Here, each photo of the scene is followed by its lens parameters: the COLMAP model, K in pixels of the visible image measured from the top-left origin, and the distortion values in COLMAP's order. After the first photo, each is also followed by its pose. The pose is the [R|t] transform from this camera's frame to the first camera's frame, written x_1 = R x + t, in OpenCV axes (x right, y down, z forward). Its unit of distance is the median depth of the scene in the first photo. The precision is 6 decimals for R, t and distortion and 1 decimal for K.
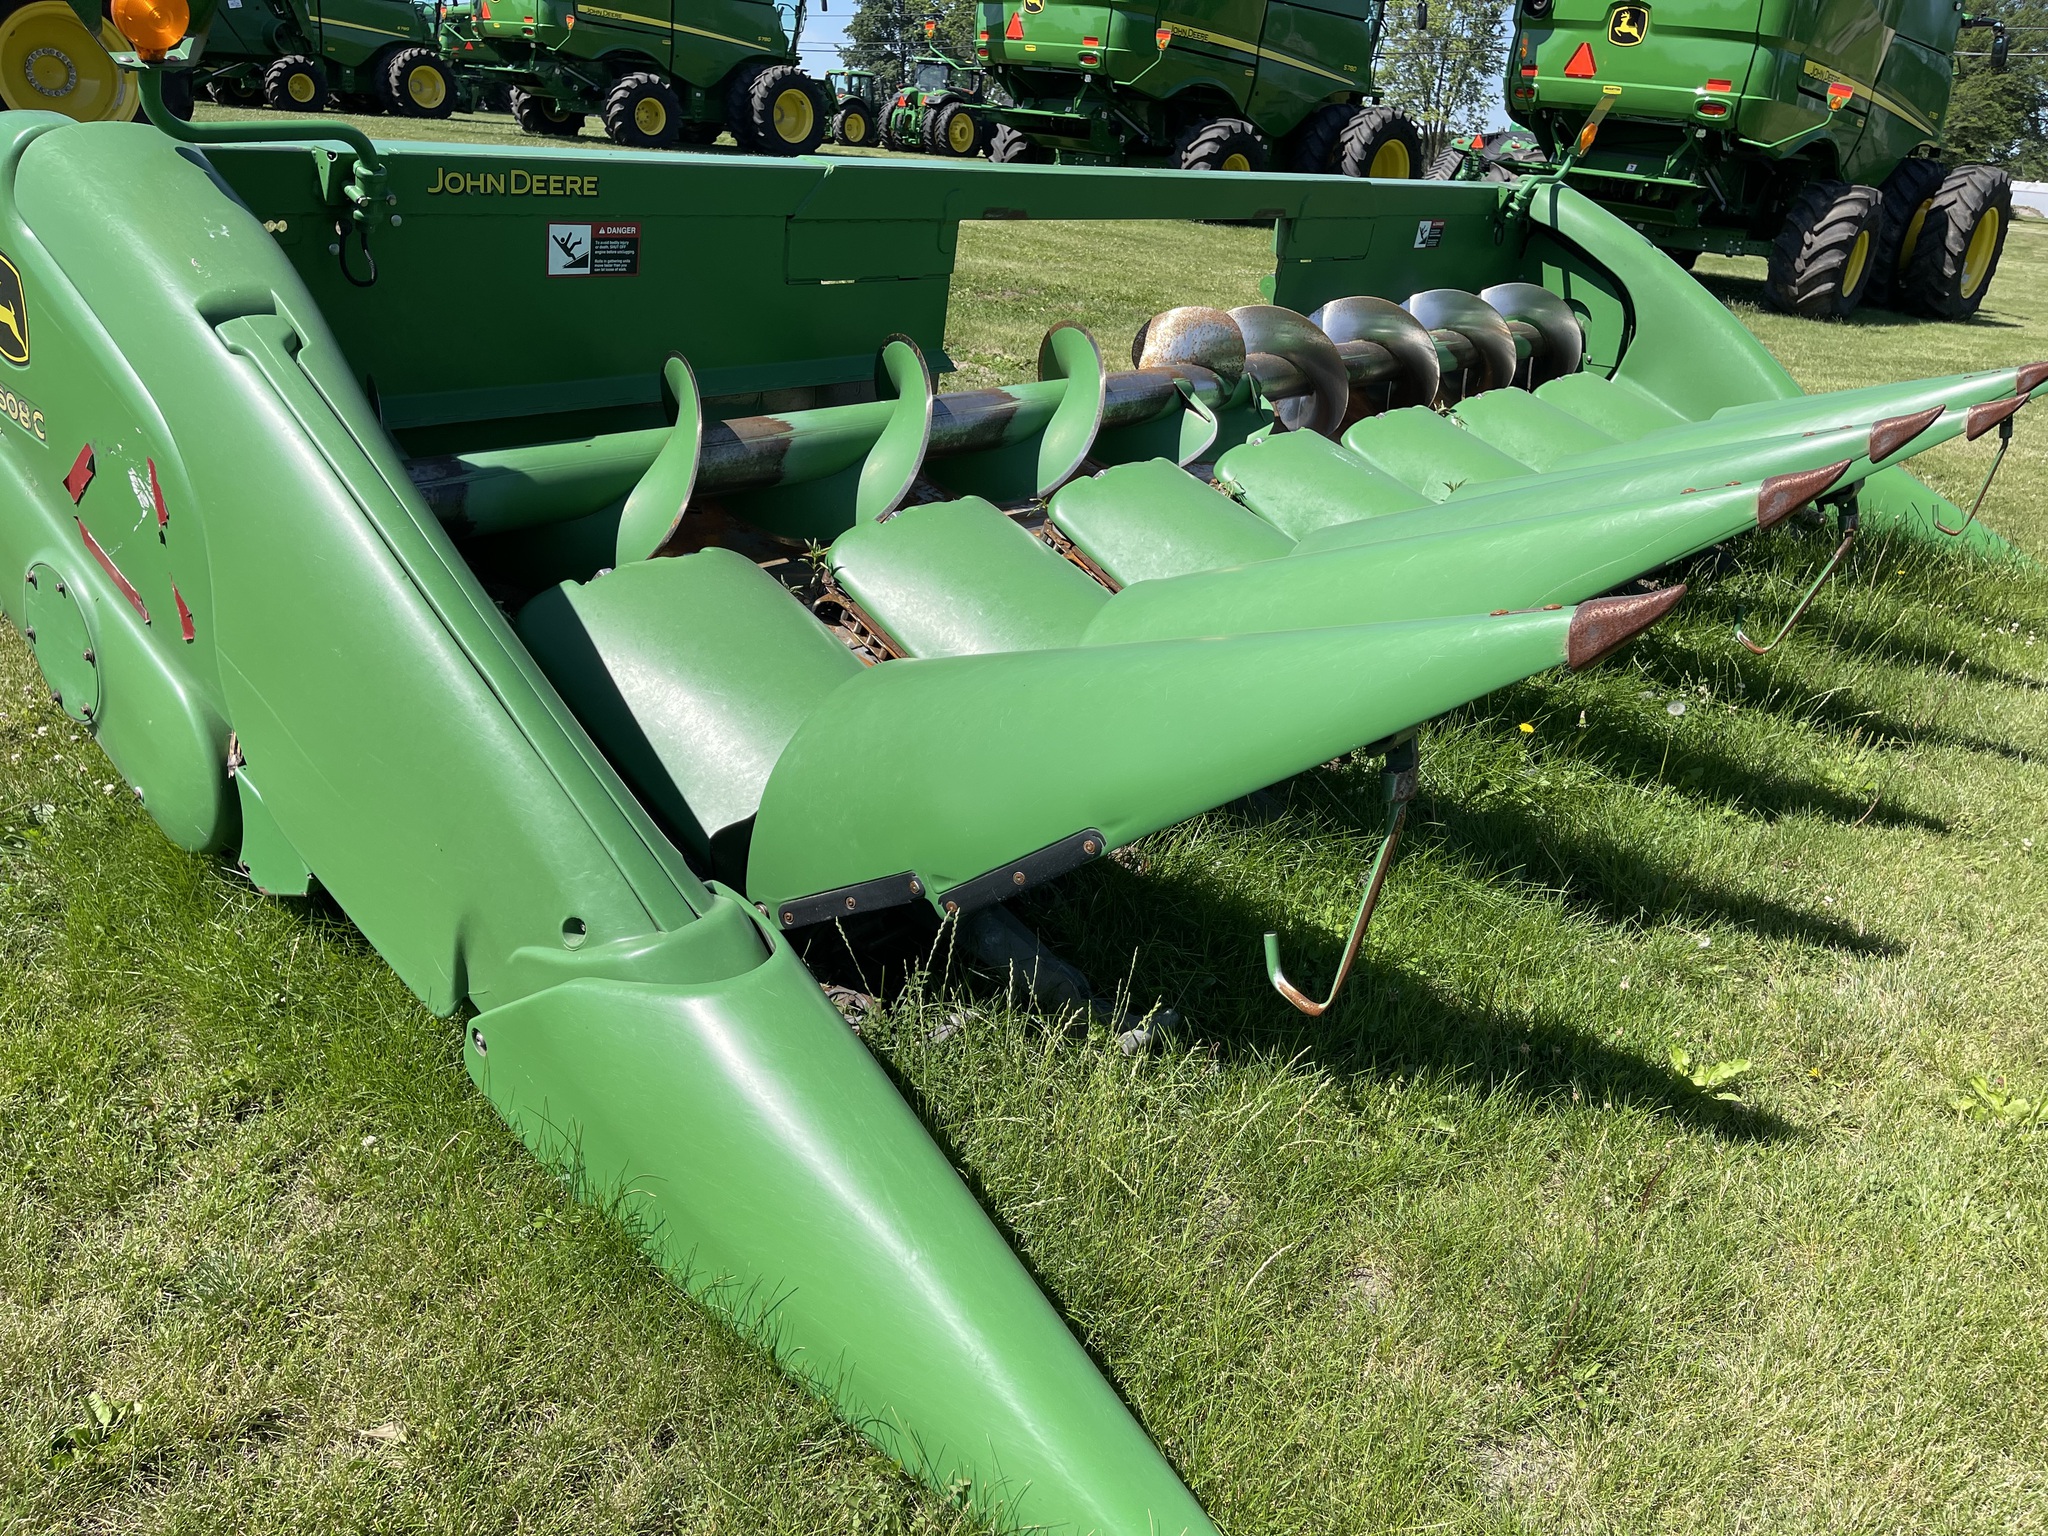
lens RADIAL K [[1558.3, 0, 1041.1], [0, 1558.3, 782.6], [0, 0, 1]] dist [0.066338, -0.090304]
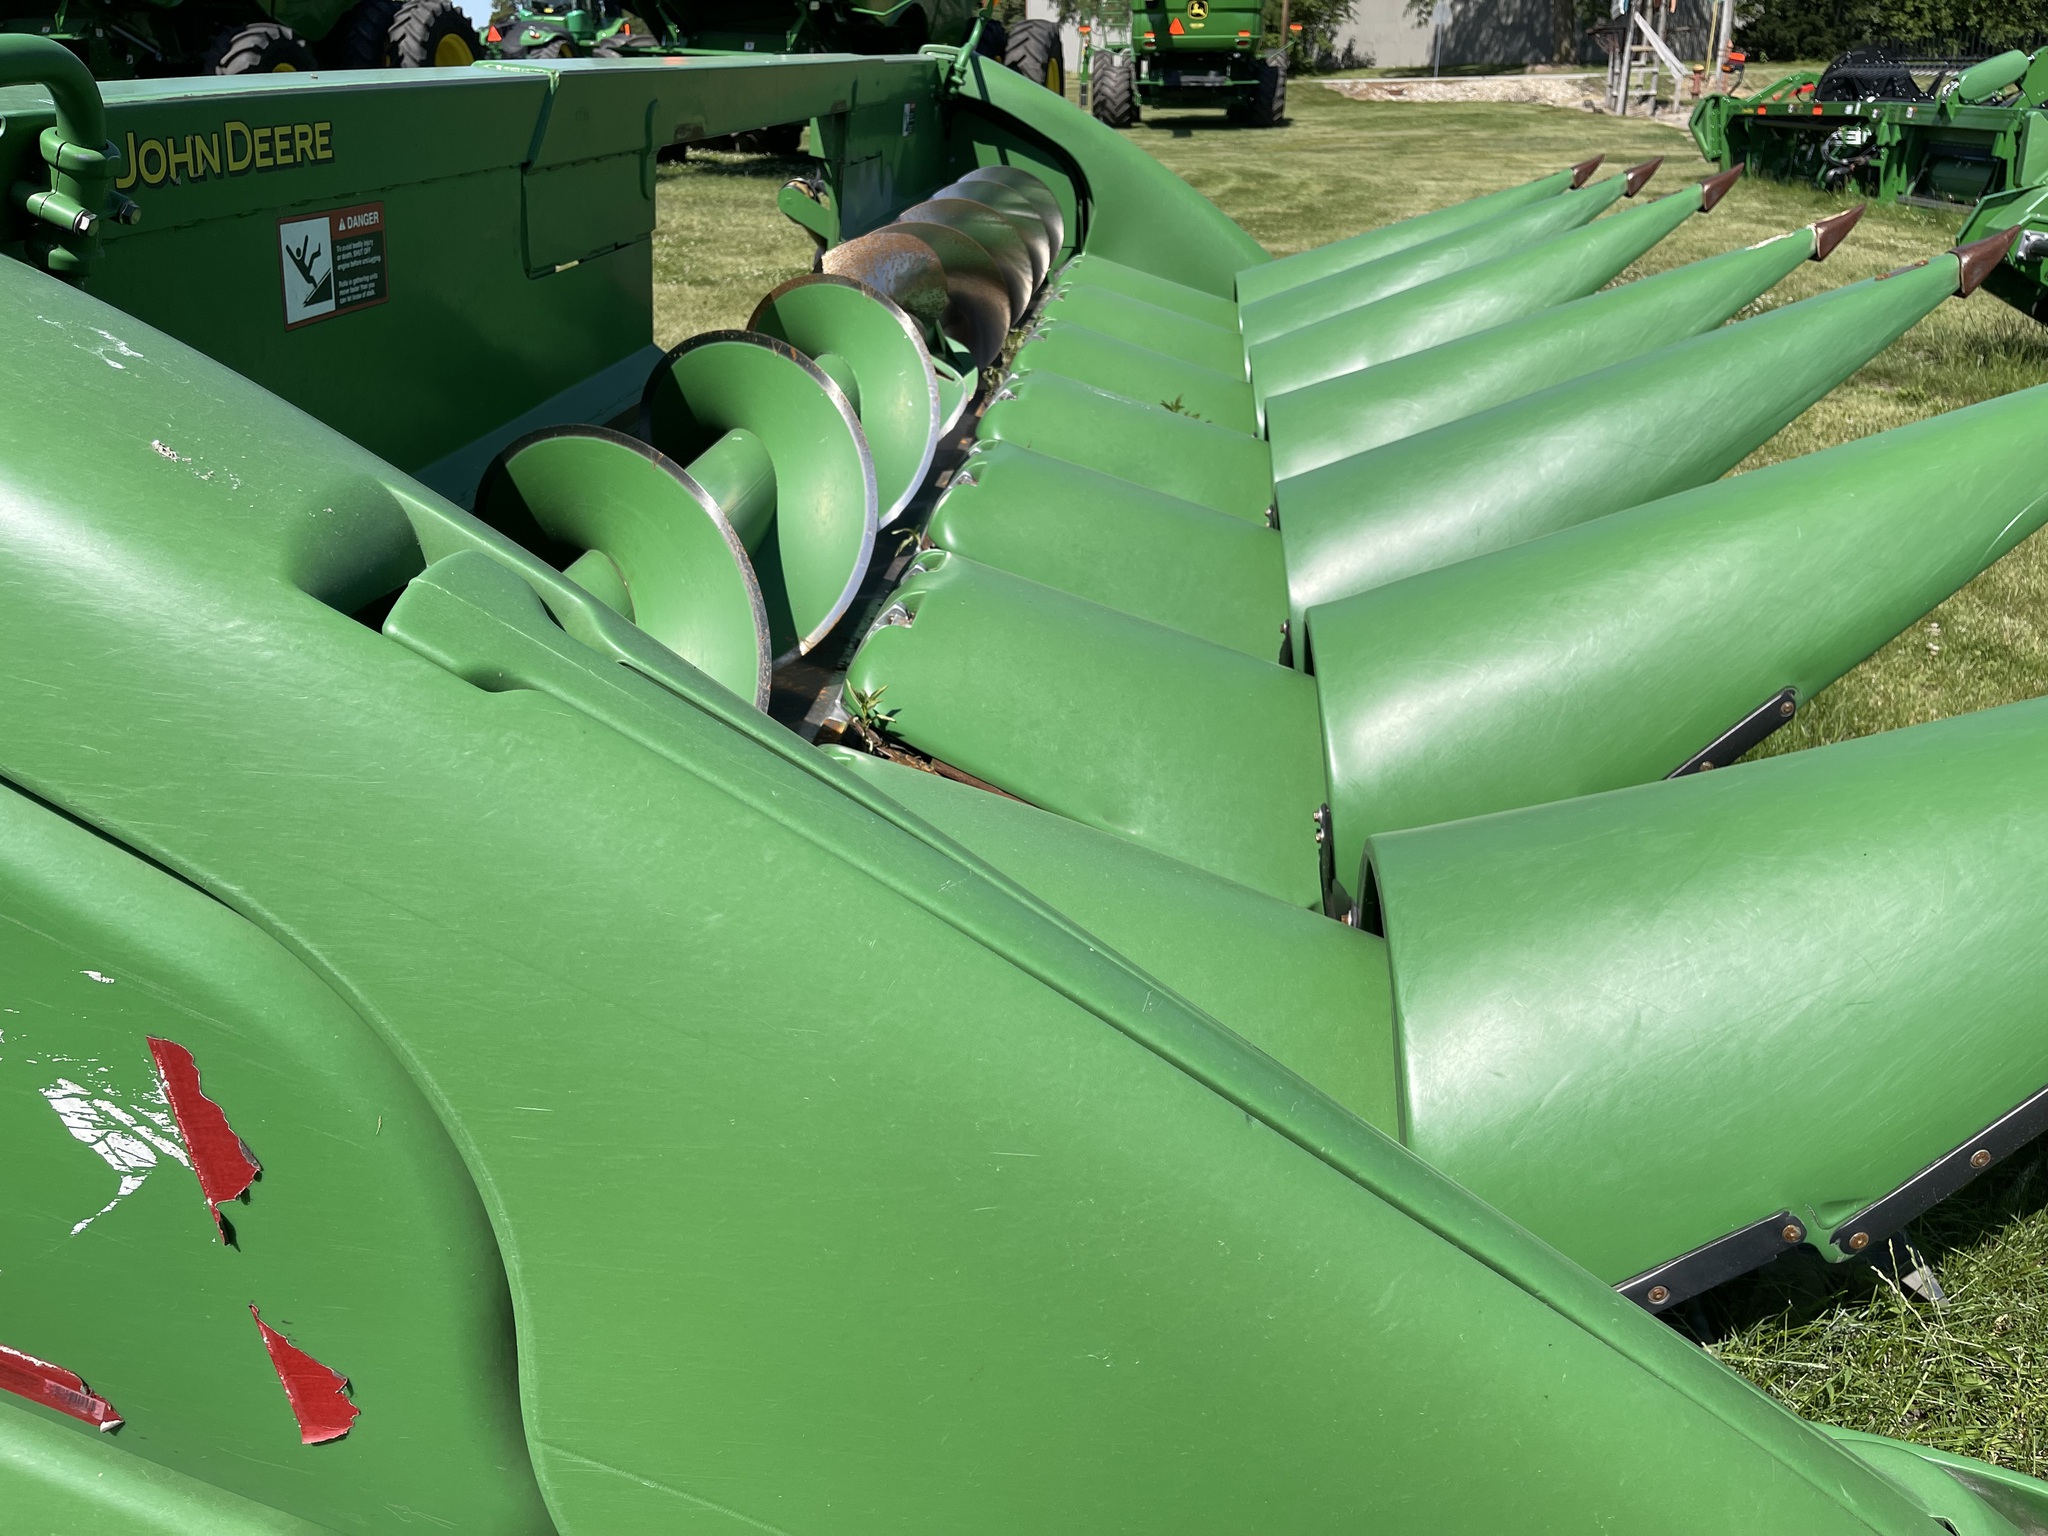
lens RADIAL K [[1557.5, 0, 1024.0], [0, 1557.5, 768.0], [0, 0, 1]] dist [0.077980, -0.133218]
pose [[0.826845, -0.292360, 0.480472, -0.349939], [0.267989, 0.955863, 0.120446, -0.158628], [-0.494479, 0.029171, 0.868700, 0.384447]]
